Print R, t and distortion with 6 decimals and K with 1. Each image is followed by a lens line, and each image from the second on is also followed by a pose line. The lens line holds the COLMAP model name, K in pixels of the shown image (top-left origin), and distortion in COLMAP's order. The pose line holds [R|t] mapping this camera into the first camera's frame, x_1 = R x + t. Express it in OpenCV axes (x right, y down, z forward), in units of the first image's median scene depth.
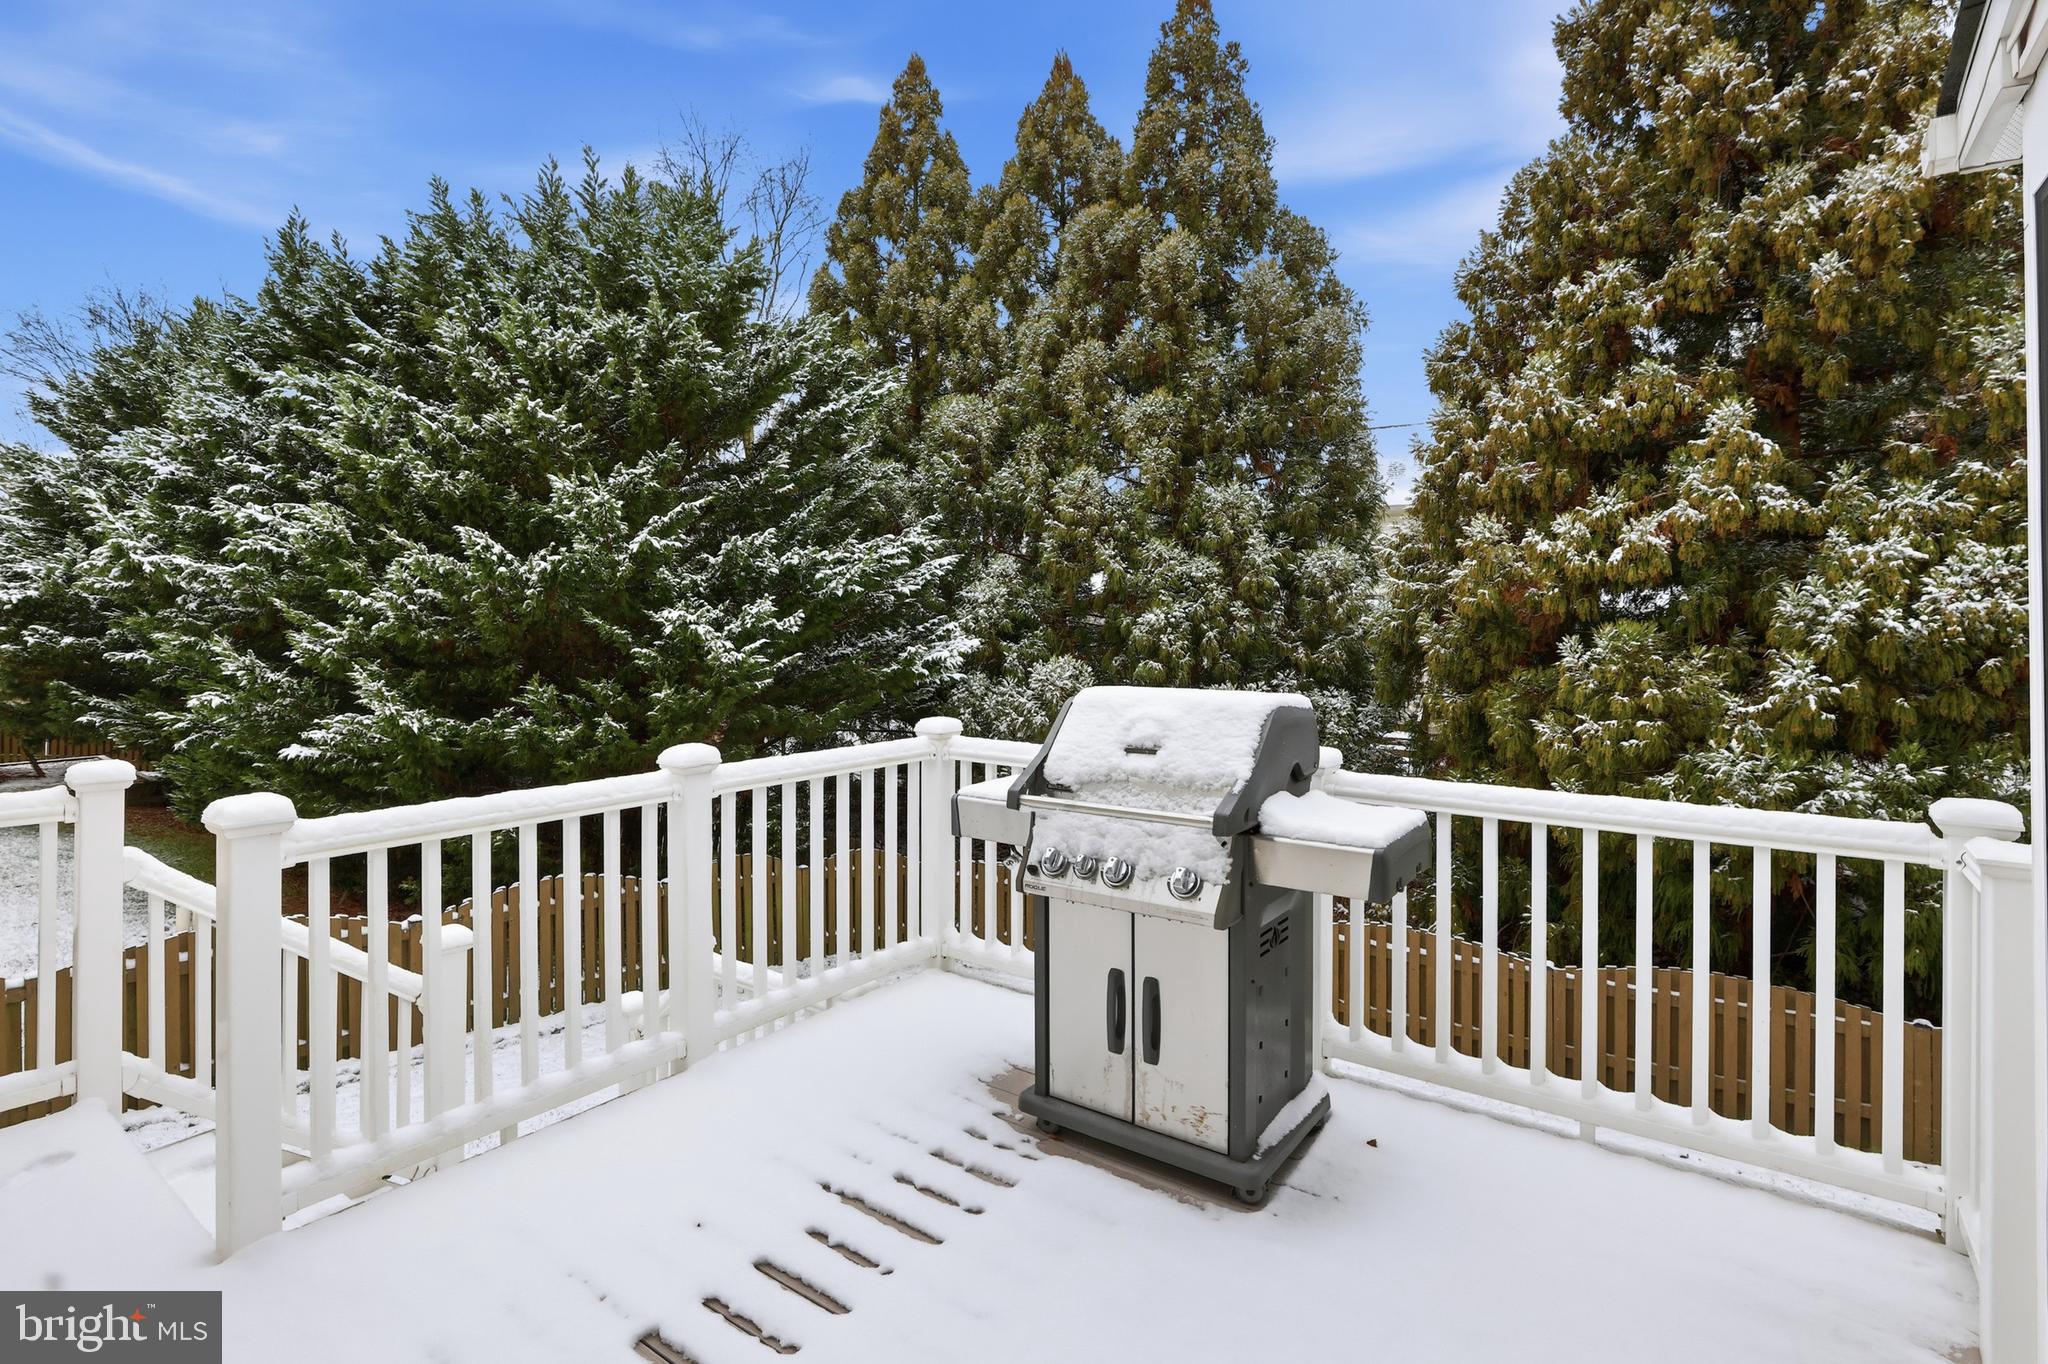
lens RADIAL K [[1007.5, 0, 1034.9], [0, 1007.5, 624.9], [0, 0, 1]] dist [-0.027350, -0.000362]
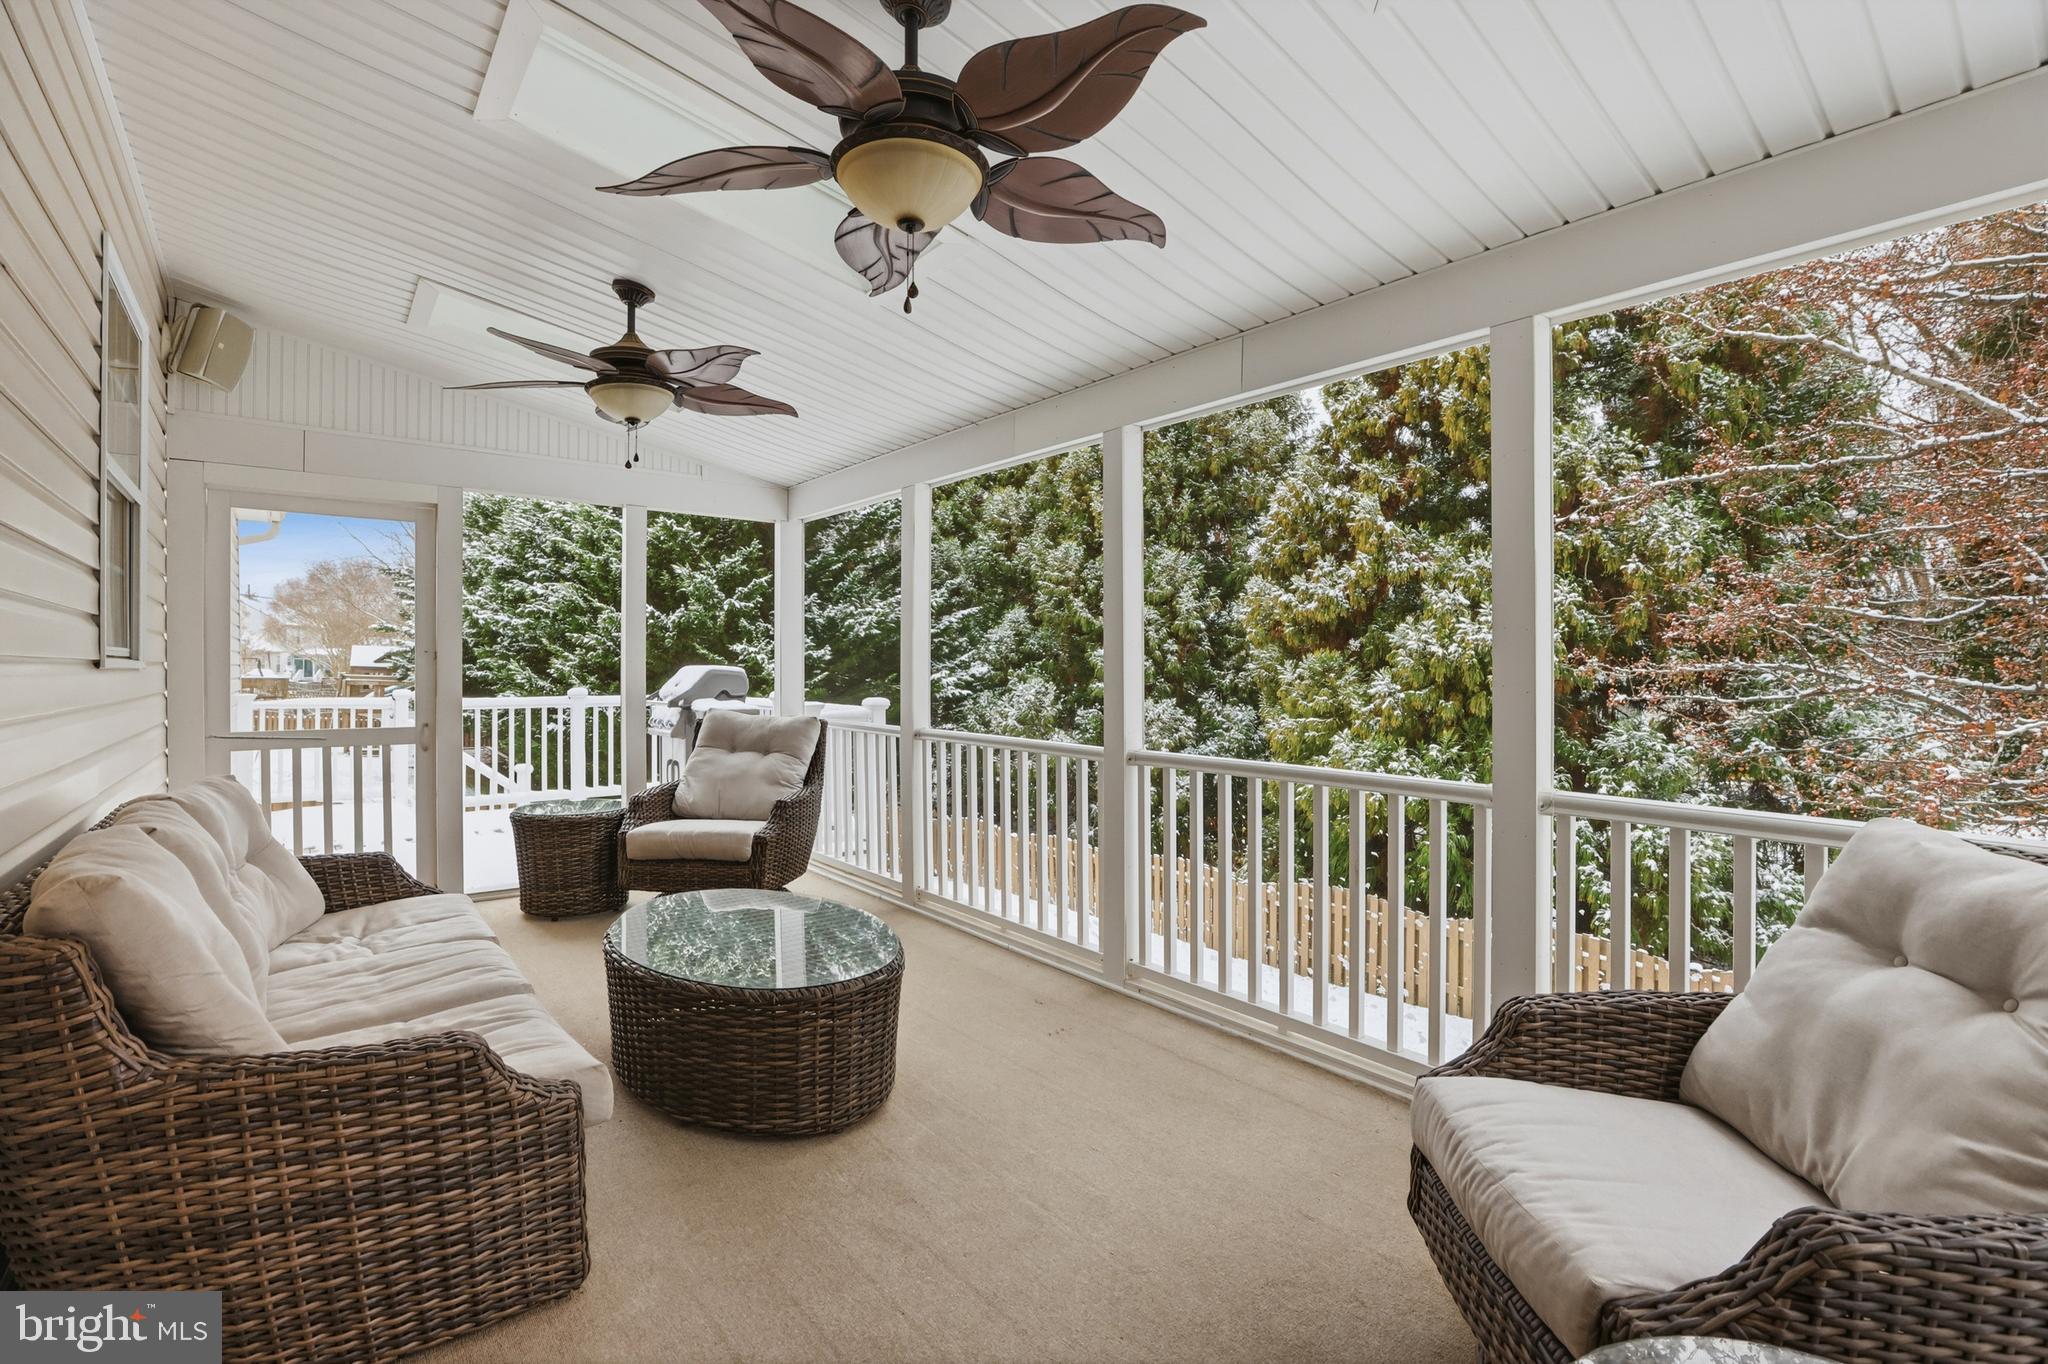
lens RADIAL K [[933.4, 0, 1021.5], [0, 933.4, 674.4], [0, 0, 1]] dist [-0.038757, 0.004662]
pose [[0.967464, 0.007025, -0.252912, 0.424356], [-0.004794, 0.999944, 0.009437, 0.015665], [0.252964, -0.007918, 0.967443, -0.329703]]
